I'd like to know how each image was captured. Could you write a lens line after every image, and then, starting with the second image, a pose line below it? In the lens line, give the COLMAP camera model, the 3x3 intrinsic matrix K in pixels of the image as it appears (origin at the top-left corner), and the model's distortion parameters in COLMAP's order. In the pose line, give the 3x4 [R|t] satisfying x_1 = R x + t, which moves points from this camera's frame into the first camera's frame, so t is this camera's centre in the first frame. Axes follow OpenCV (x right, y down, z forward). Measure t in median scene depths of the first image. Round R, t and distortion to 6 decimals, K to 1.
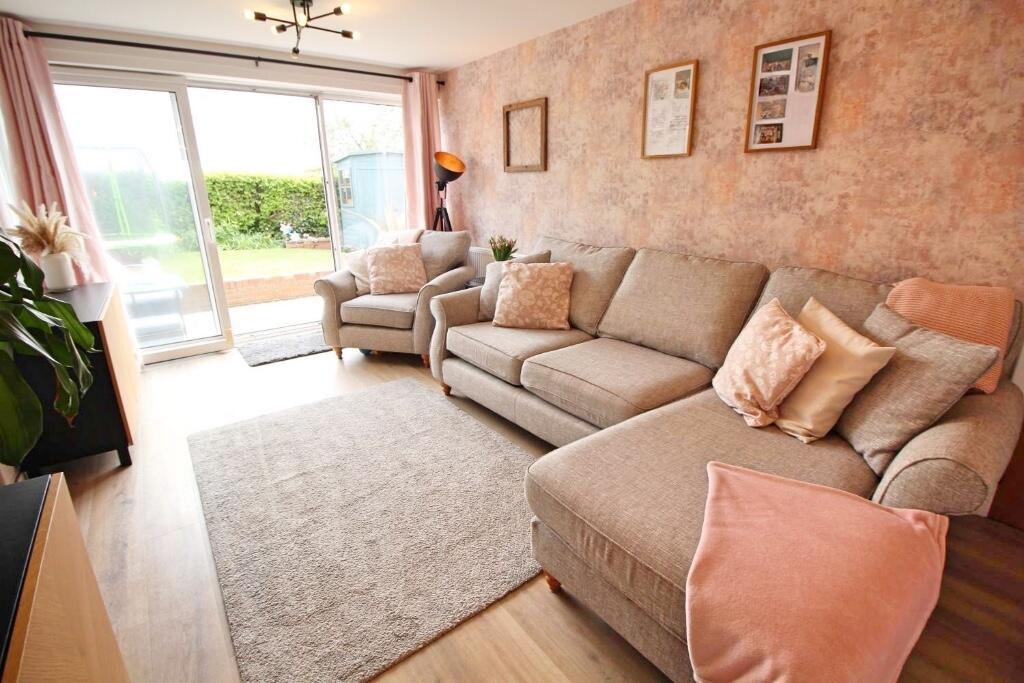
lens RADIAL K [[473.7, 0, 514.9], [0, 473.7, 331.2], [0, 0, 1]] dist [-0.001791, -0.008369]
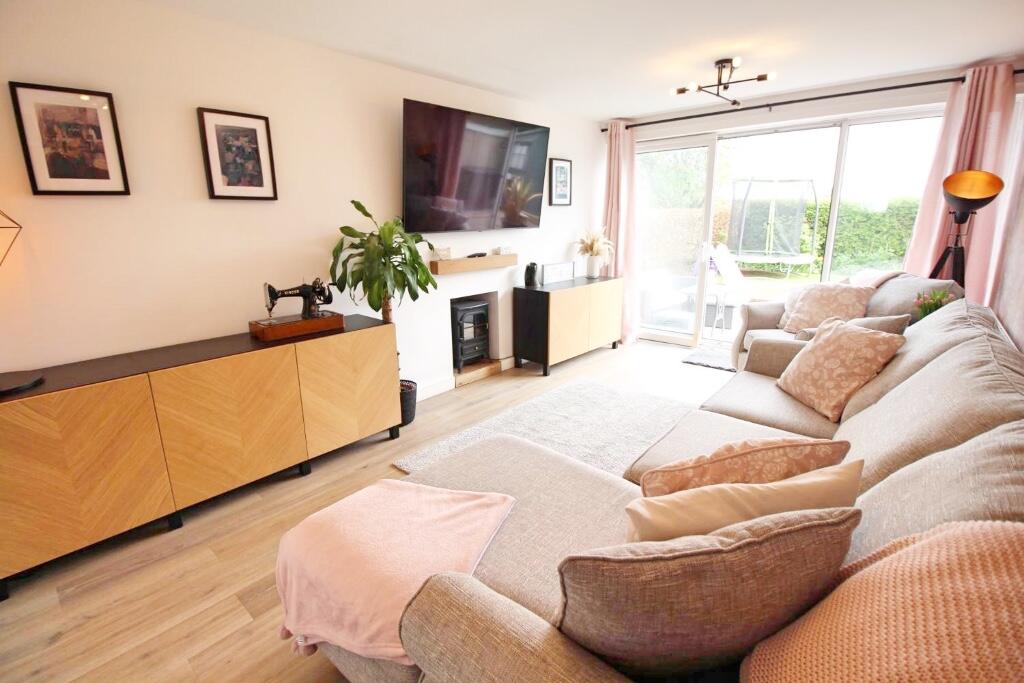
lens RADIAL K [[473.7, 0, 514.9], [0, 473.7, 331.2], [0, 0, 1]] dist [-0.001791, -0.008369]
pose [[0.203392, 0.233693, -0.950799, 0.516982], [-0.275406, 0.945544, 0.173487, -0.096166], [0.939566, 0.226569, 0.256677, 0.261905]]
